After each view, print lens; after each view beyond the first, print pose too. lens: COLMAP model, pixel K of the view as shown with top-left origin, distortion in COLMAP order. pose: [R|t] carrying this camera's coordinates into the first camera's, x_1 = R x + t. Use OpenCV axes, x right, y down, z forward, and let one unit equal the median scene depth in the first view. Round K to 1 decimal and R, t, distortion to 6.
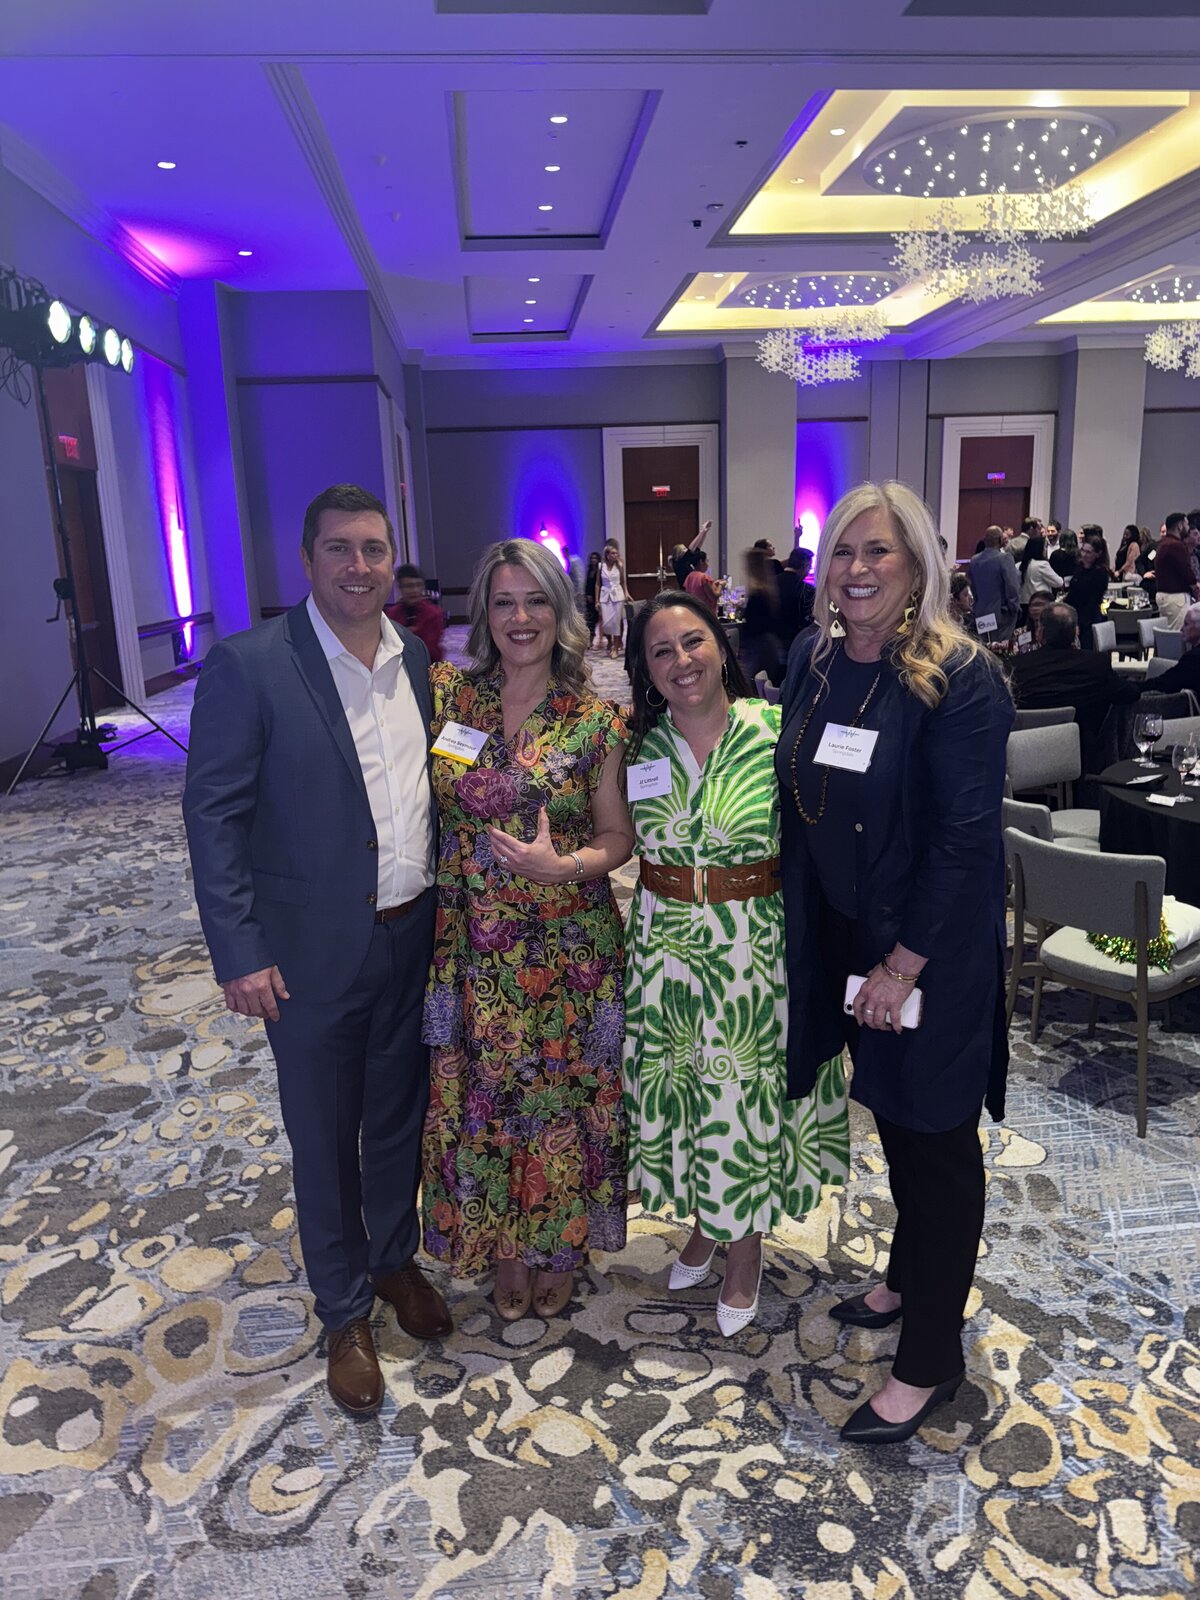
lens RADIAL K [[1140.2, 0, 598.2], [0, 1140.2, 797.2], [0, 0, 1]] dist [0.009297, -0.024720]
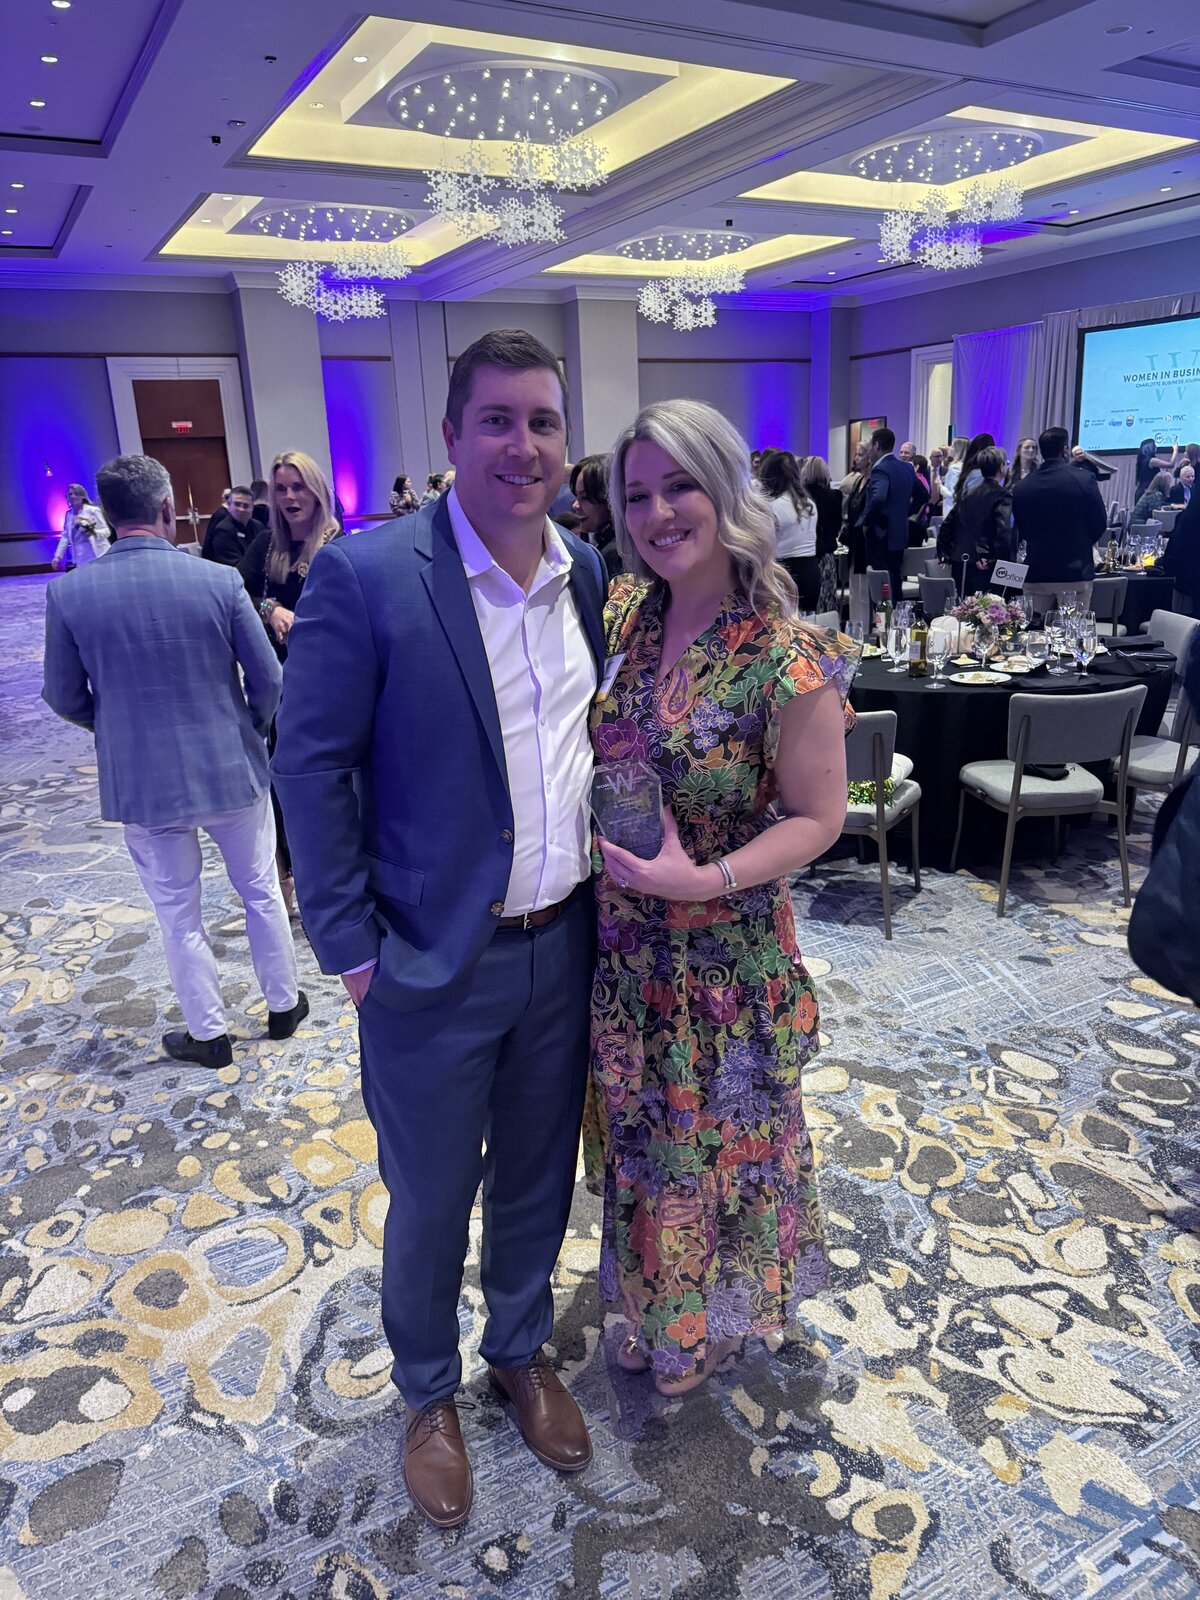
lens RADIAL K [[1140.2, 0, 605.1], [0, 1140.2, 799.7], [0, 0, 1]] dist [0.009297, -0.024720]
pose [[0.911437, -0.117728, 0.394238, -0.221824], [0.099240, 0.992803, 0.067041, 0.026252], [-0.399293, -0.021979, 0.916560, -0.005321]]
